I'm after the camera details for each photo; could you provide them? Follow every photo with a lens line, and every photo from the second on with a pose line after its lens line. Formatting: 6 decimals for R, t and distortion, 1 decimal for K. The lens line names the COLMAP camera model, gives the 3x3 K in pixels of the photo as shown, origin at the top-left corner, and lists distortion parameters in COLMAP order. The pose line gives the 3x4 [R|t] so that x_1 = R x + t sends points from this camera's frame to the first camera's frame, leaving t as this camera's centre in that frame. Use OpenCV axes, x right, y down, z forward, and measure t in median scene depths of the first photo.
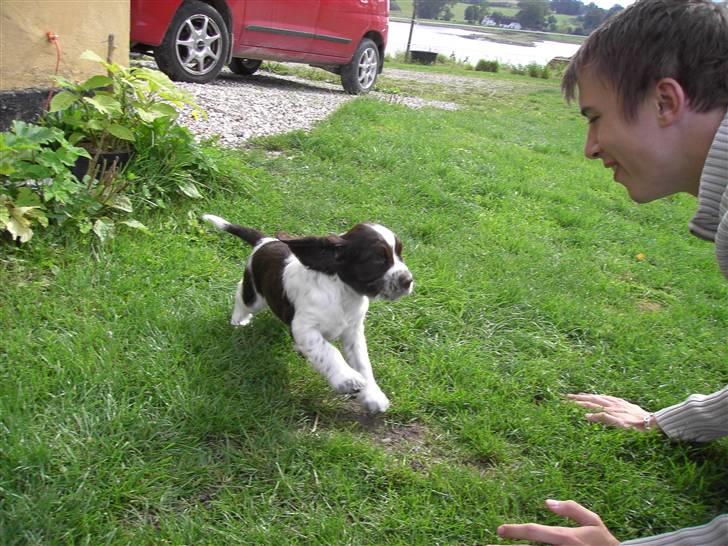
lens RADIAL K [[716.4, 0, 347.0], [0, 716.4, 273.0], [0, 0, 1]] dist [-0.152325, 0.114702]
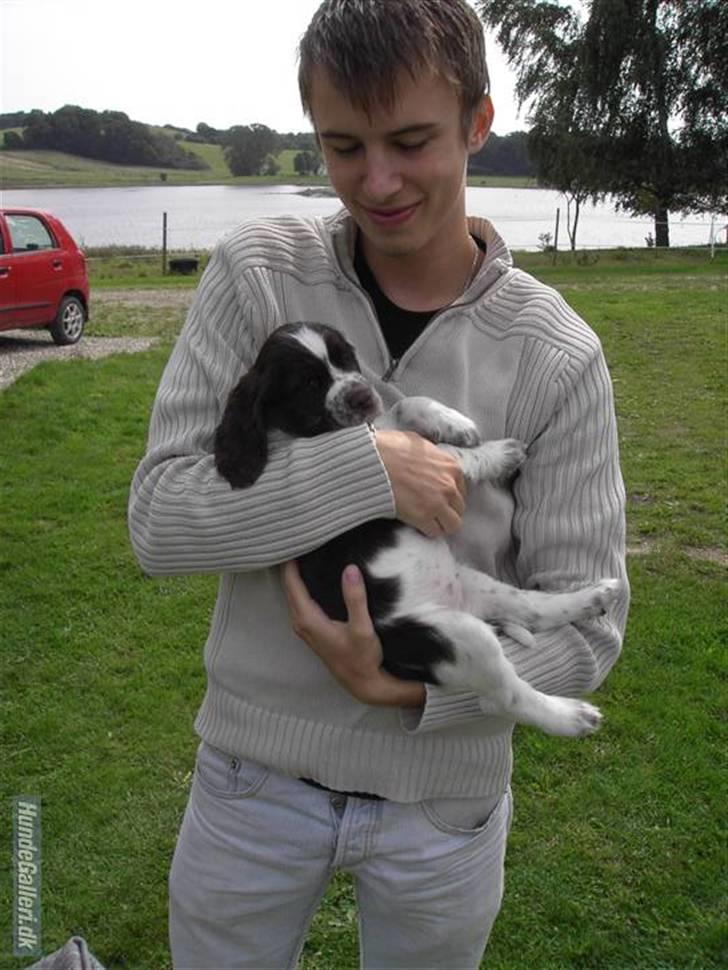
lens RADIAL K [[954.6, 0, 364.0], [0, 954.6, 485.0], [0, 0, 1]] dist [-0.152325, 0.114702]
pose [[0.971304, -0.152691, 0.182356, 0.173253], [0.157547, 0.987434, -0.012356, 0.074923], [-0.178178, 0.040731, 0.983155, -0.605770]]
